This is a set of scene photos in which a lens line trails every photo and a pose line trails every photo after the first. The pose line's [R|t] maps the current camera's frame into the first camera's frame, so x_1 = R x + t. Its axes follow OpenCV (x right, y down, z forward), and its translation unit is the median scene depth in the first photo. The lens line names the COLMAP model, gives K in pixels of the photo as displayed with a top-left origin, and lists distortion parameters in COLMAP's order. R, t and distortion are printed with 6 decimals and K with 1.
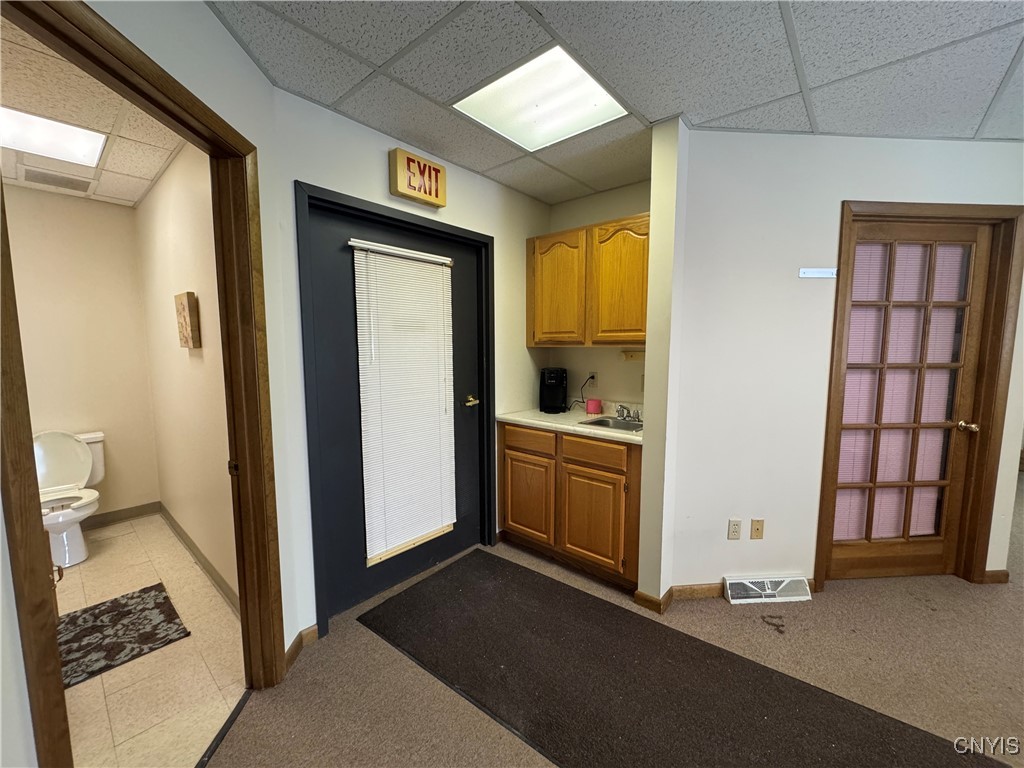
lens RADIAL K [[409.1, 0, 512.7], [0, 409.1, 384.9], [0, 0, 1]] dist [-0.004455, 0.000576]
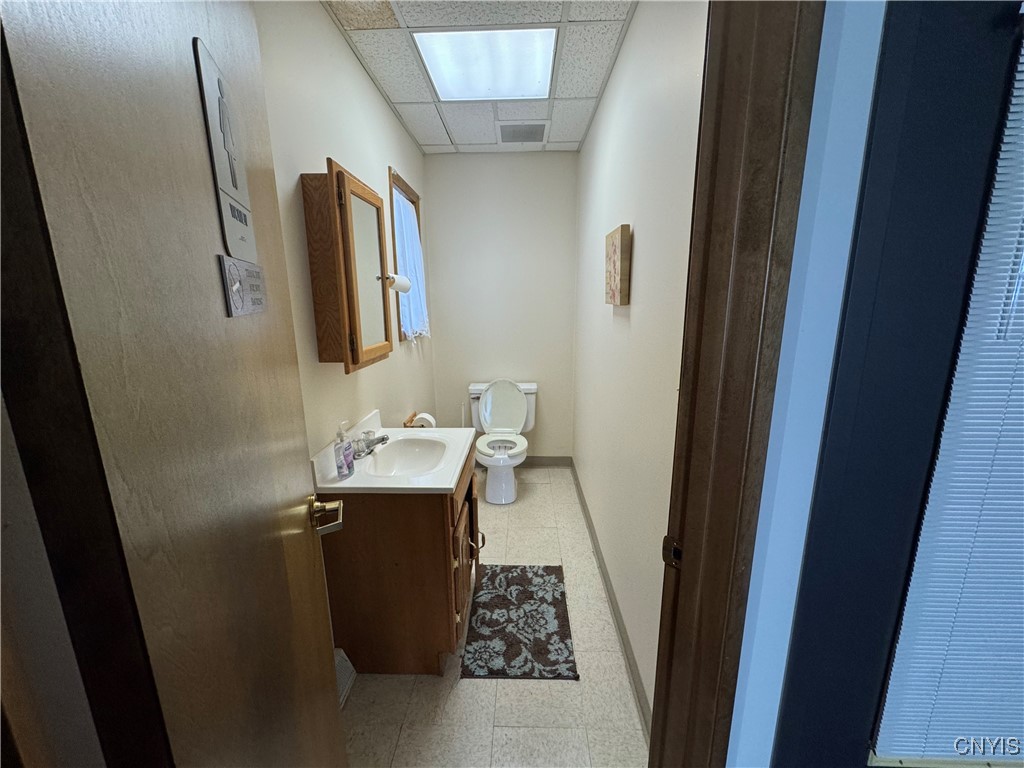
lens RADIAL K [[409.1, 0, 512.7], [0, 409.1, 384.9], [0, 0, 1]] dist [-0.004455, 0.000576]
pose [[0.630512, 0.154609, -0.760625, -0.297087], [-0.069234, 0.987257, 0.143285, -0.037699], [0.773086, -0.037682, 0.633182, 0.350028]]
